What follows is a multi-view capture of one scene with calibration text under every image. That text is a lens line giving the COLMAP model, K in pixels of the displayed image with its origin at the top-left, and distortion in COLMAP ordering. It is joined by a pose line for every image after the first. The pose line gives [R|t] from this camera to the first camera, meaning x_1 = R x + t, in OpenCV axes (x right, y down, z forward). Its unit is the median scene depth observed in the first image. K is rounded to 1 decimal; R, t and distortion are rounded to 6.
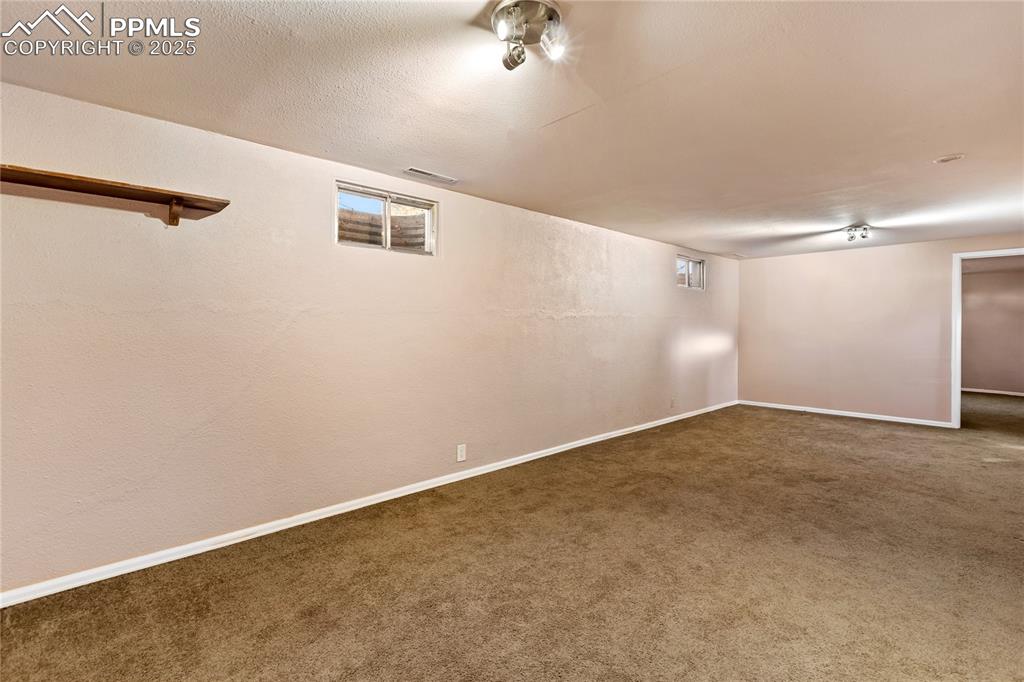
lens RADIAL K [[466.0, 0, 508.7], [0, 466.0, 337.1], [0, 0, 1]] dist [0.001847, 0.000115]
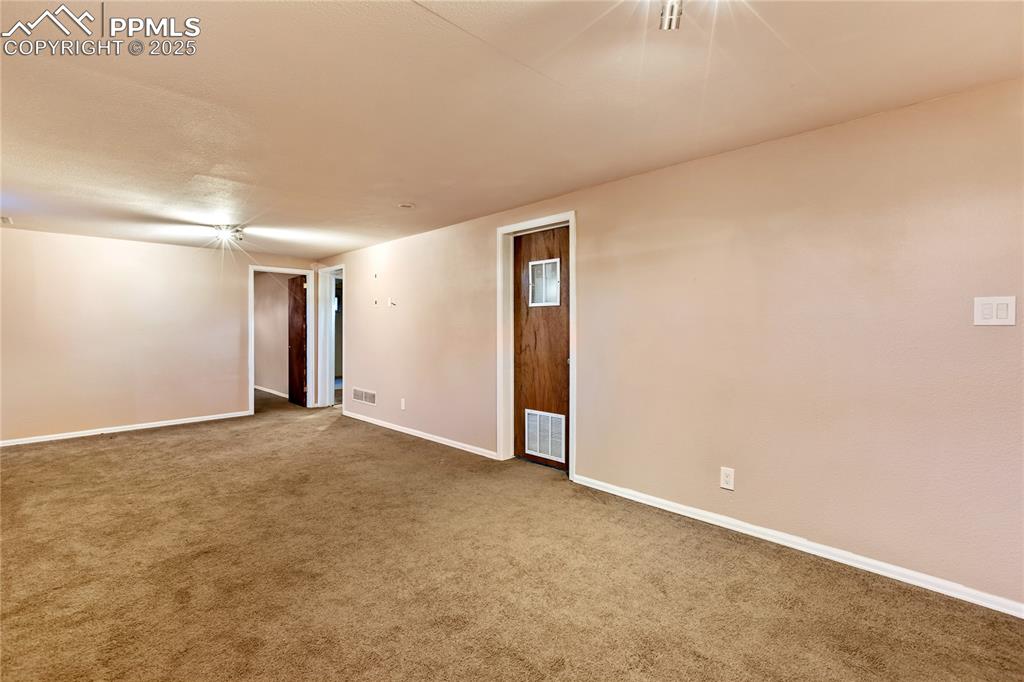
lens RADIAL K [[466.0, 0, 508.7], [0, 466.0, 337.1], [0, 0, 1]] dist [0.001847, 0.000115]
pose [[-0.031797, -0.022016, 0.999252, -0.384627], [0.026591, 0.999385, 0.022865, -0.015810], [-0.999141, 0.027298, -0.031193, 0.644174]]
